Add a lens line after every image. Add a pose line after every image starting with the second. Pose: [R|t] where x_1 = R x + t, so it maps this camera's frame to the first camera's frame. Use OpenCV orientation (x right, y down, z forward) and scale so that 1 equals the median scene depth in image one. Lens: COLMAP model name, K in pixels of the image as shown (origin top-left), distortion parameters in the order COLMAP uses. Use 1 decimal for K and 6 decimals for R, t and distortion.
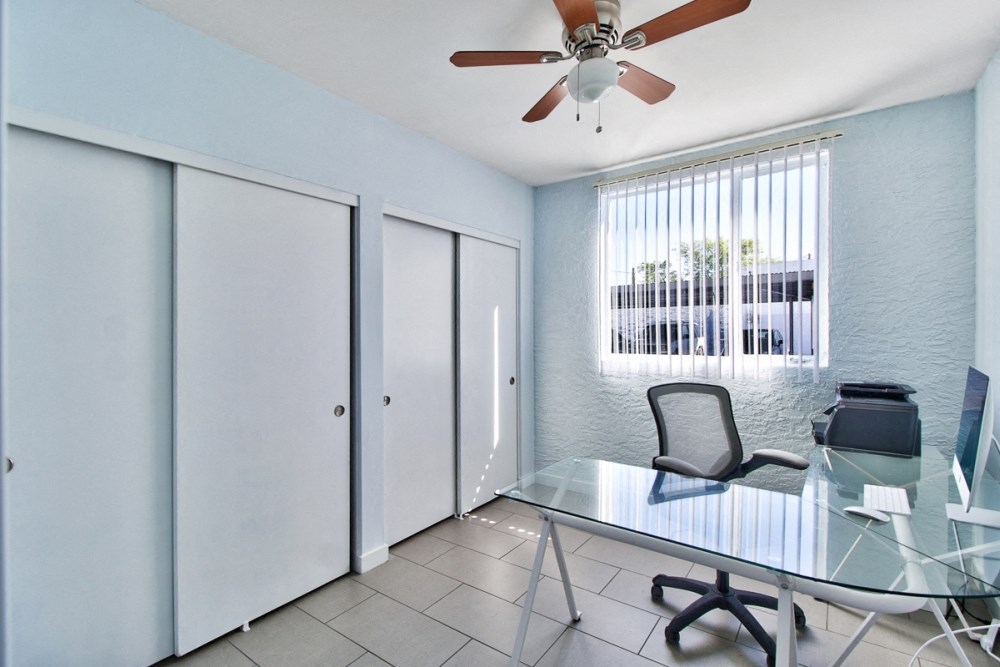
lens RADIAL K [[459.1, 0, 502.4], [0, 459.1, 332.5], [0, 0, 1]] dist [0.005323, -0.000980]
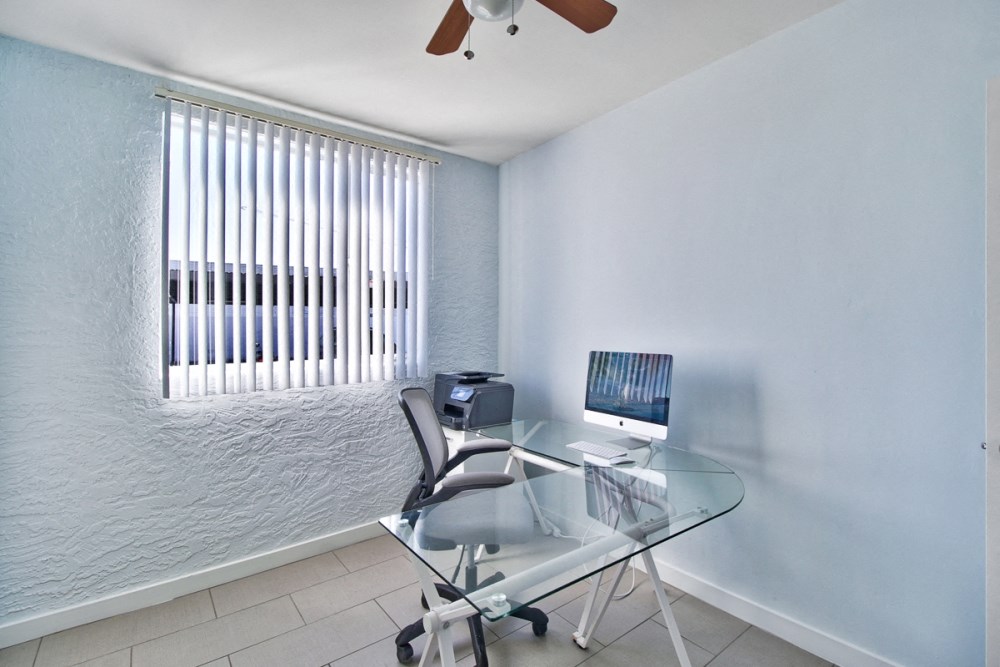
lens RADIAL K [[459.1, 0, 501.5], [0, 459.1, 330.6], [0, 0, 1]] dist [0.005323, -0.000980]
pose [[0.288024, 0.004320, 0.957613, -0.295975], [0.010726, 0.999913, -0.007737, 0.006765], [-0.957563, 0.012500, 0.287953, 0.453821]]
